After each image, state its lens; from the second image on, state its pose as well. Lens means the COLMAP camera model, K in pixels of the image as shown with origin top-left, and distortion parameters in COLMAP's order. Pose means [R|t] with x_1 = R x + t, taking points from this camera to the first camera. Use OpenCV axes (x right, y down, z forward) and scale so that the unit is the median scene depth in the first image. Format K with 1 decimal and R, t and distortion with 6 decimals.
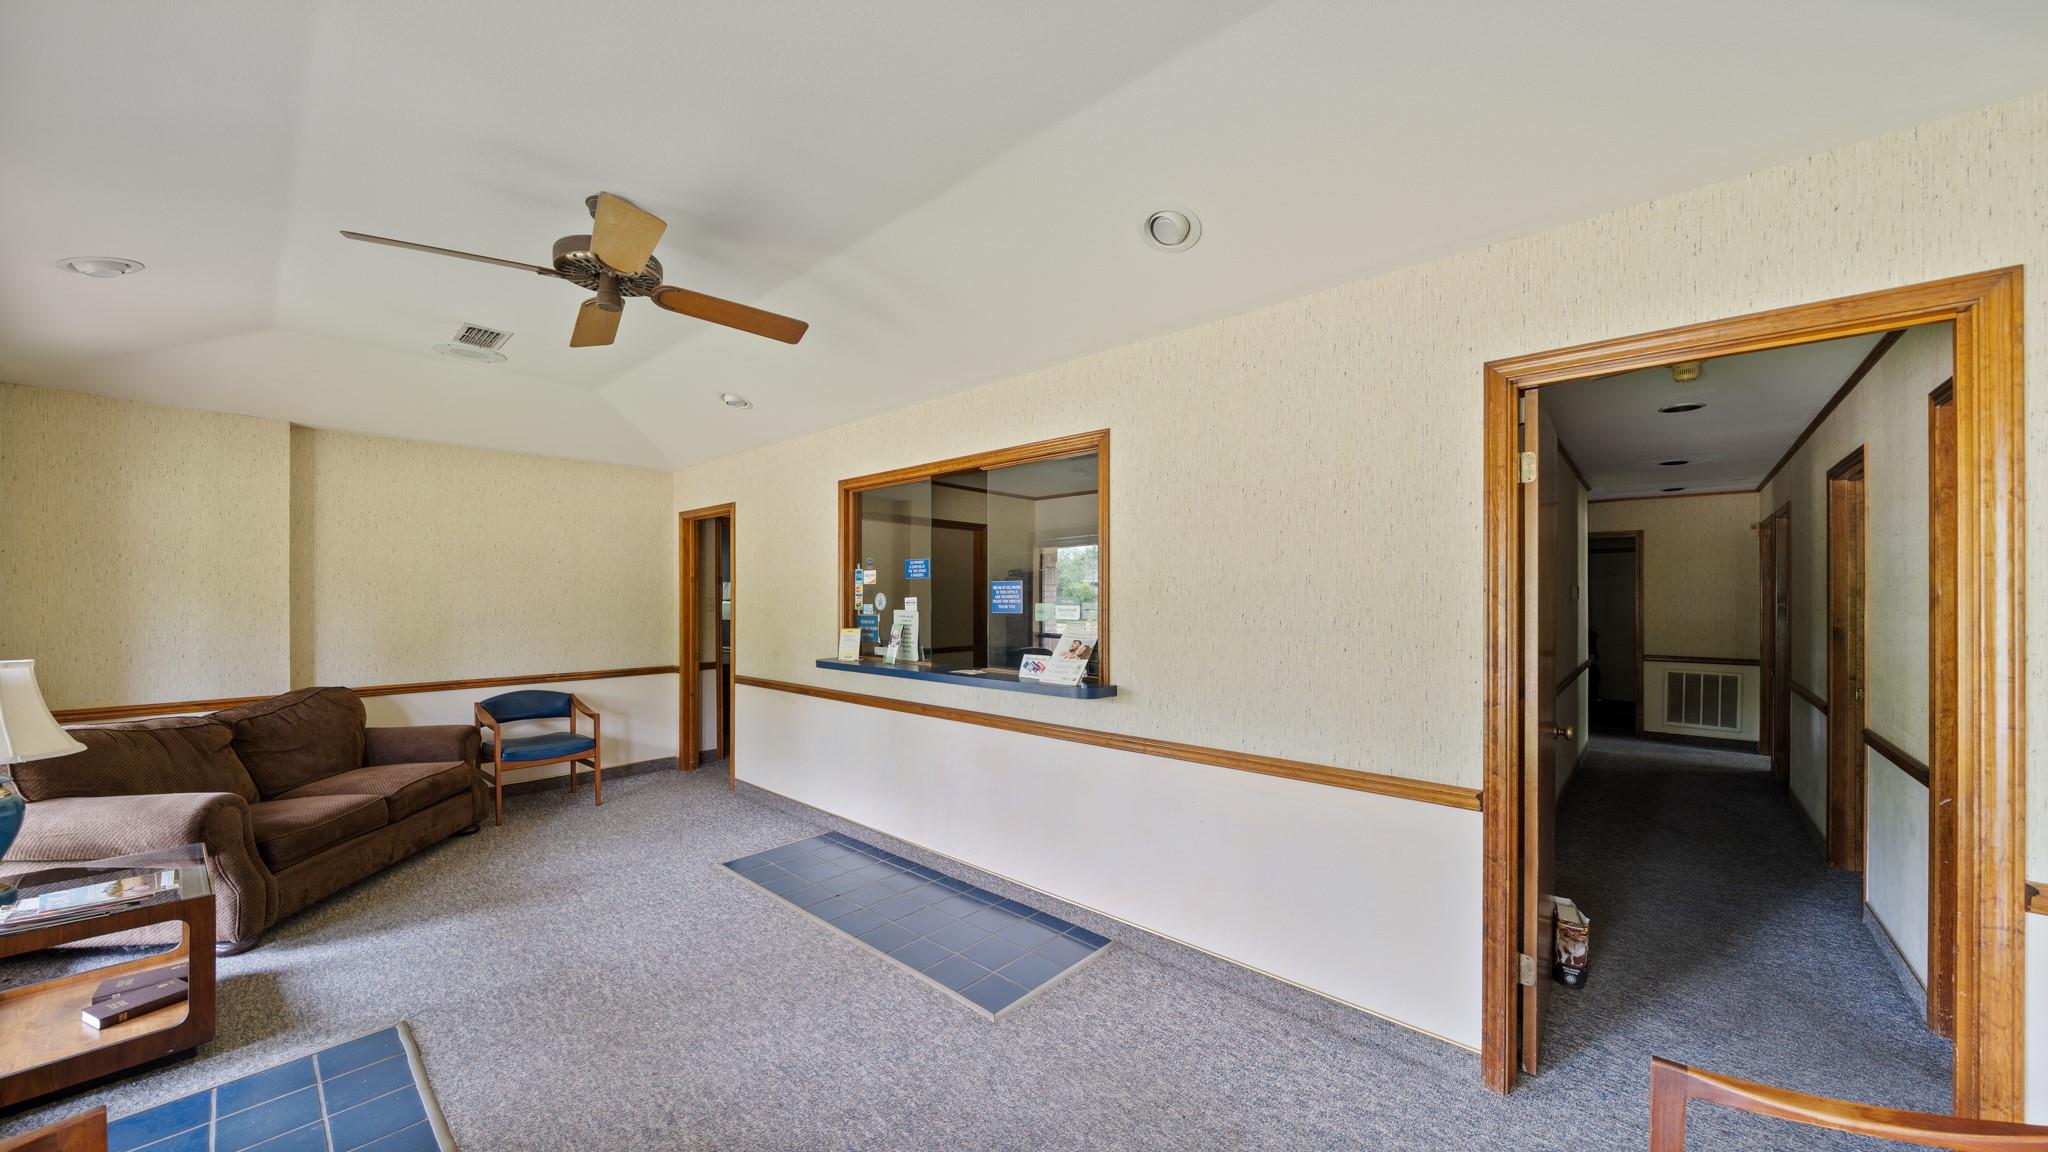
lens RADIAL K [[709.1, 0, 1022.6], [0, 709.1, 592.9], [0, 0, 1]] dist [-0.001337, -0.000075]
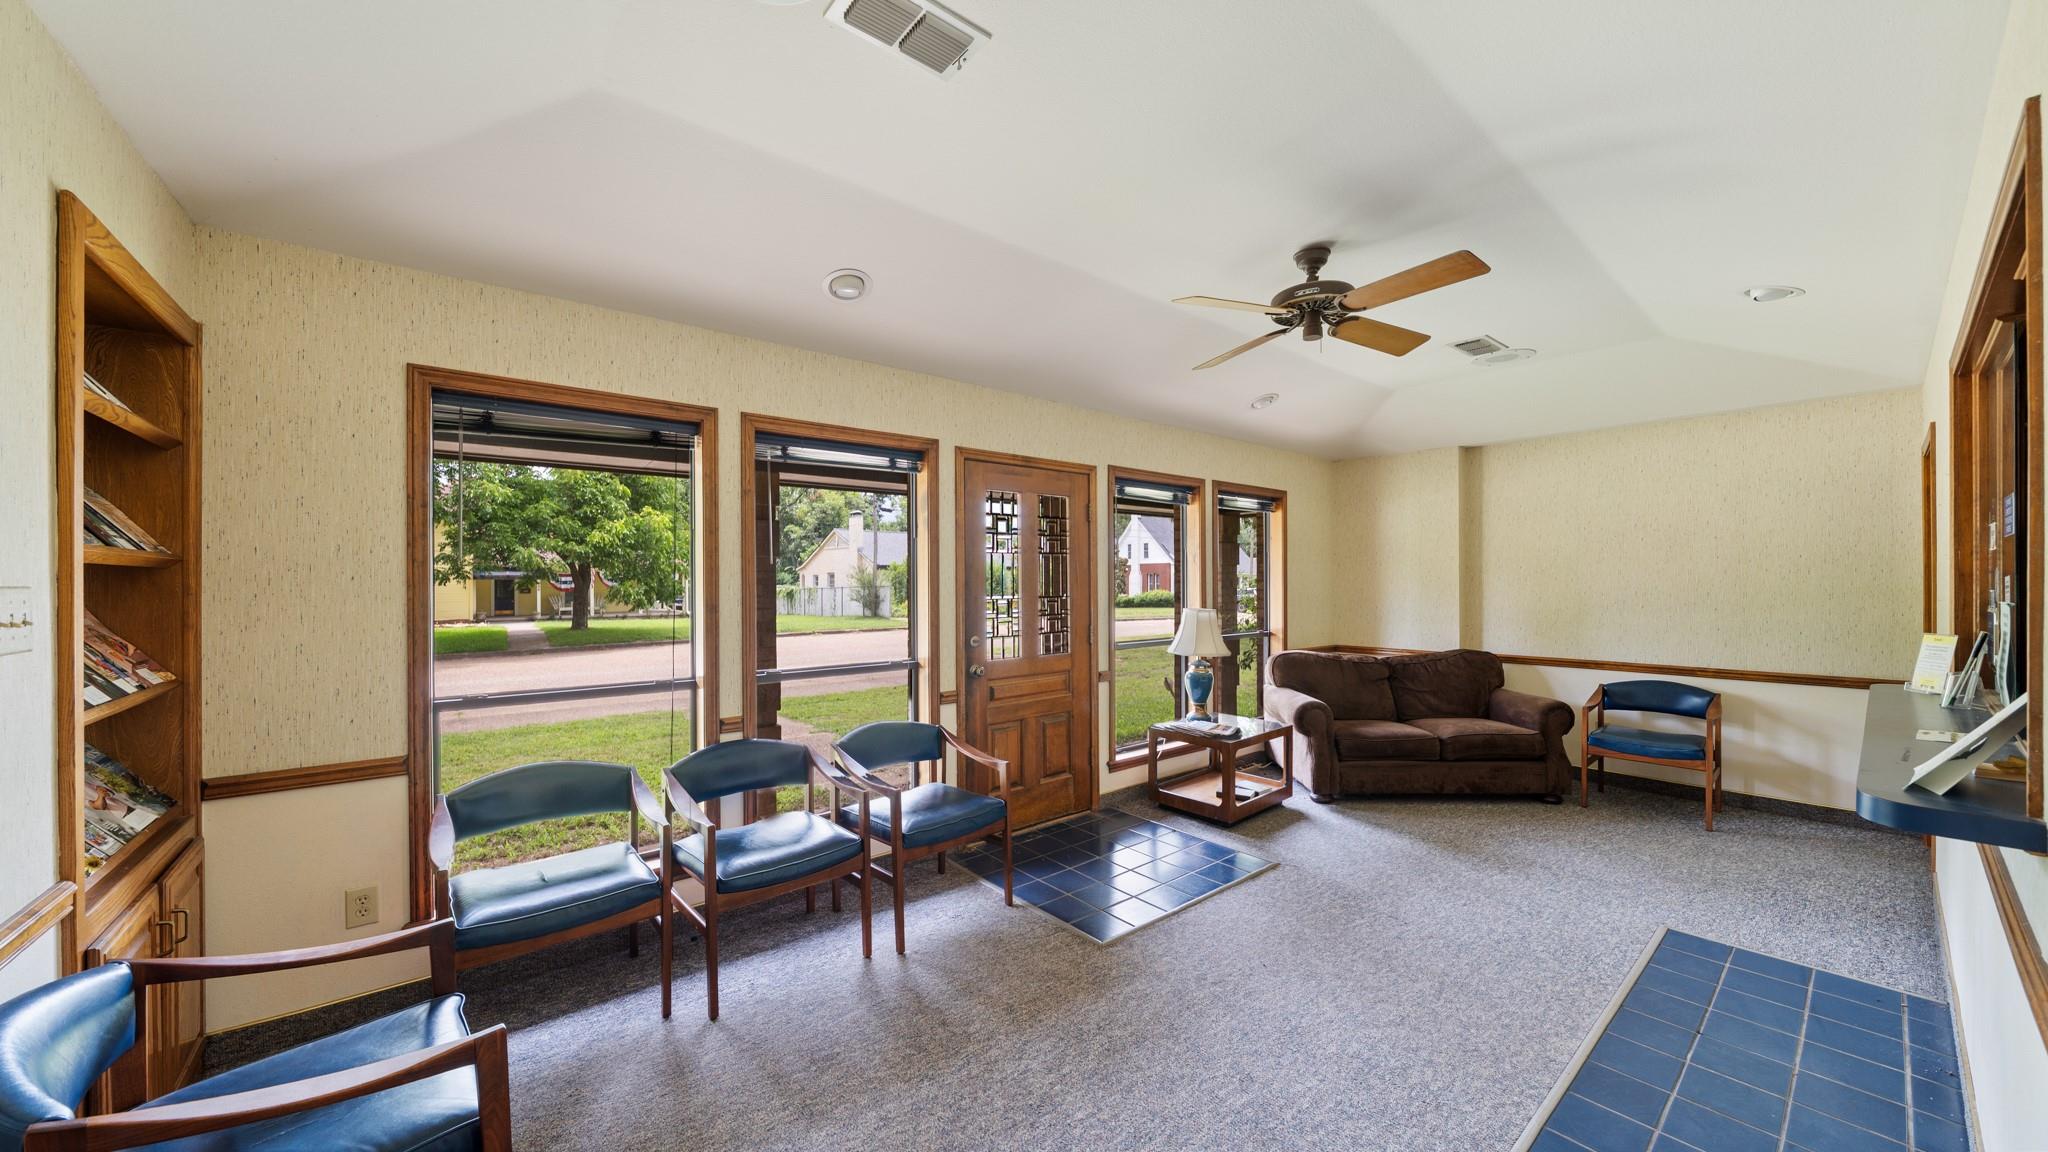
lens RADIAL K [[709.1, 0, 1023.5], [0, 709.1, 582.0], [0, 0, 1]] dist [-0.001337, -0.000075]
pose [[-0.151380, 0.000097, -0.988476, 0.383877], [0.011398, 0.999934, -0.001647, 0.003299], [0.988410, -0.011516, -0.151371, 0.389323]]
